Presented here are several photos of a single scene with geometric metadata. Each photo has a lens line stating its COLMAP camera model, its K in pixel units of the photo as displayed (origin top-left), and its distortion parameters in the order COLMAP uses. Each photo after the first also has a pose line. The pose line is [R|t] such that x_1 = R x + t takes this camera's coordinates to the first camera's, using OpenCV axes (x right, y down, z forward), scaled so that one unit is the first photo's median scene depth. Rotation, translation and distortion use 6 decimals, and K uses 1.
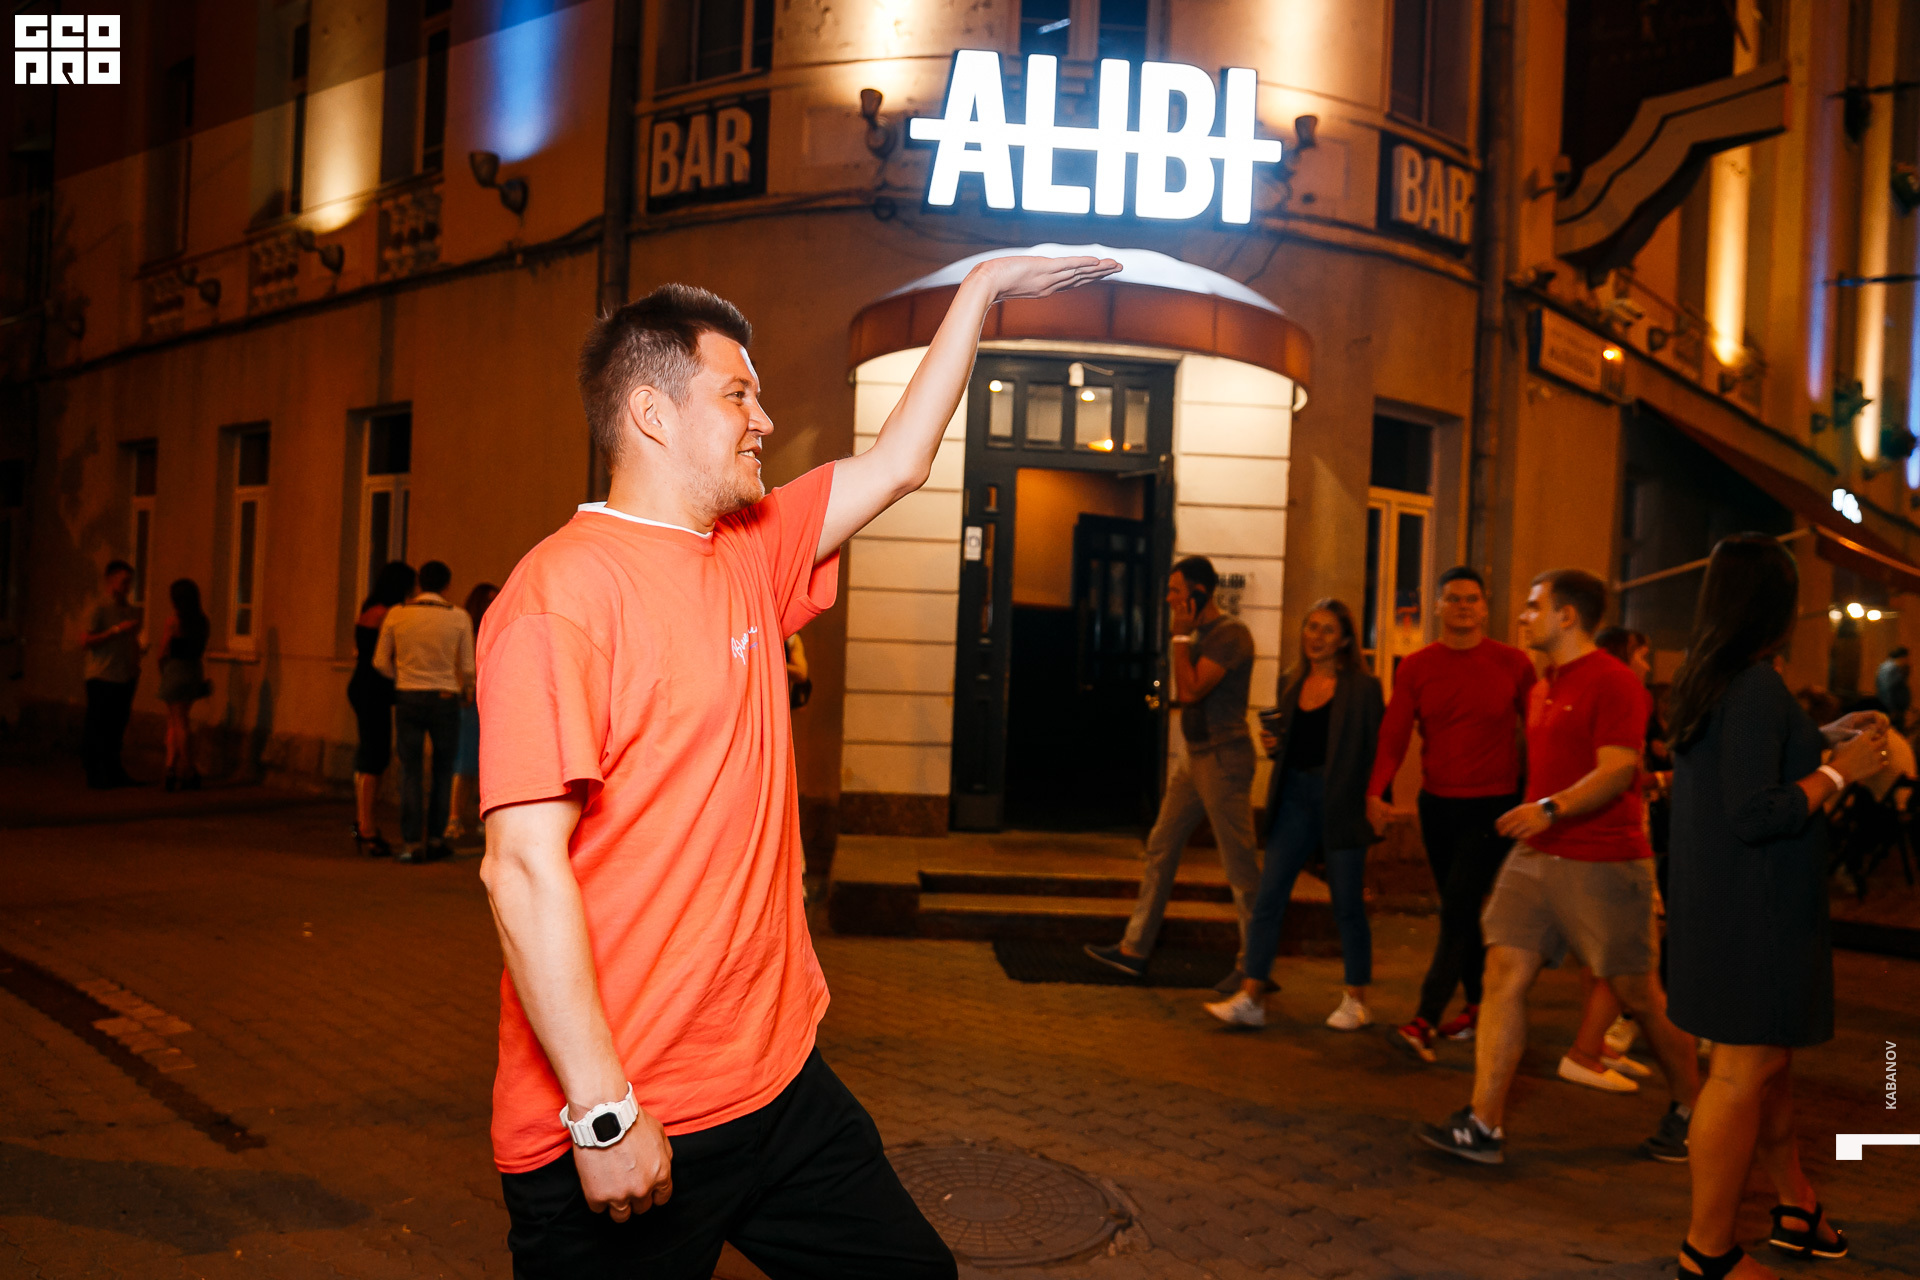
lens RADIAL K [[1538.5, 0, 960.0], [0, 1538.5, 640.0], [0, 0, 1]] dist [-0.001596, -0.003307]
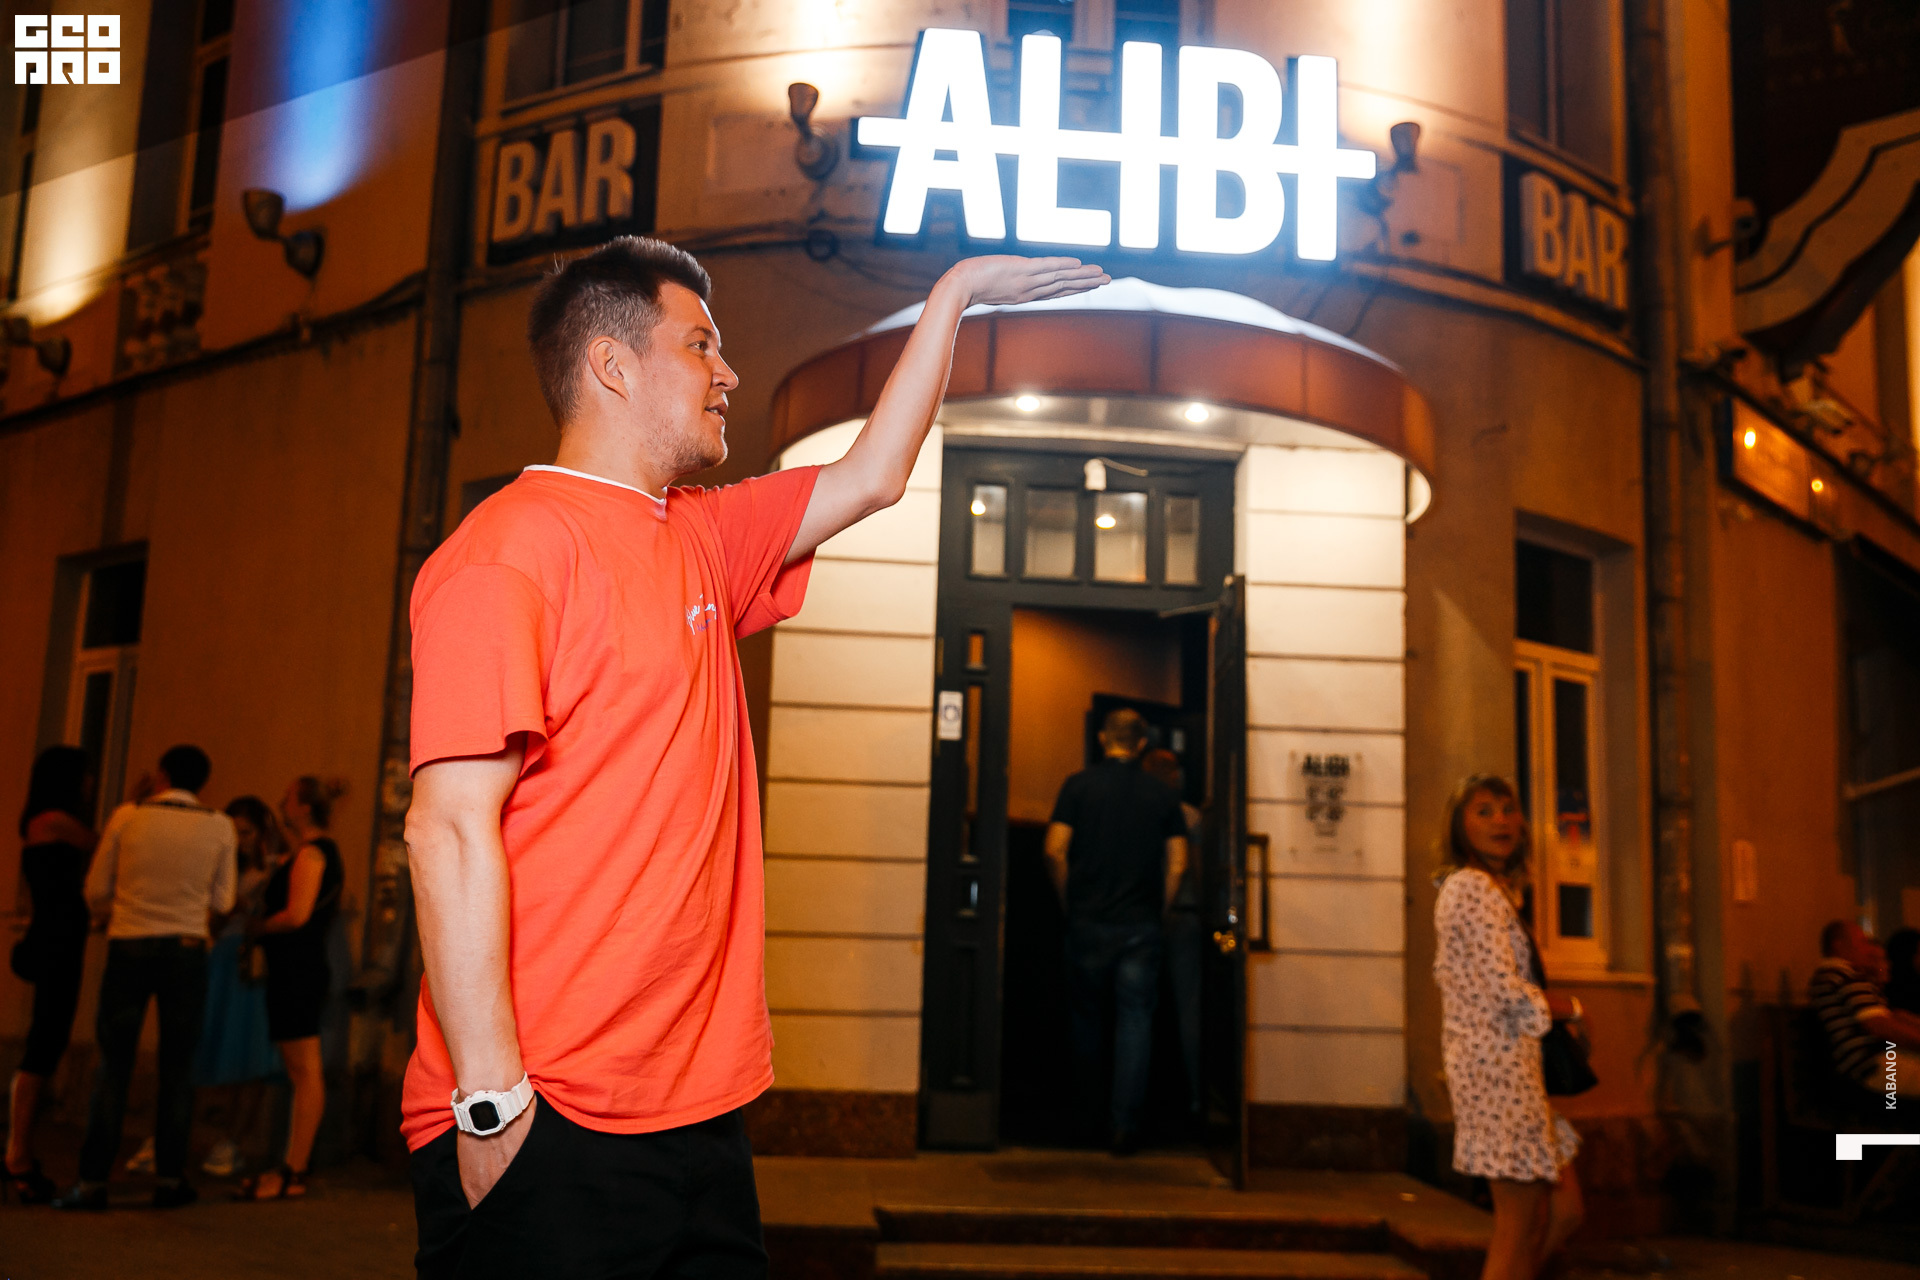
lens RADIAL K [[1875.4, 0, 960.0], [0, 1875.4, 640.0], [0, 0, 1]] dist [0.004170, 0.014444]
pose [[0.999535, -0.005302, 0.030038, -0.011770], [0.010111, 0.986687, -0.162314, 0.039090], [-0.028778, 0.162542, 0.986282, 0.170715]]
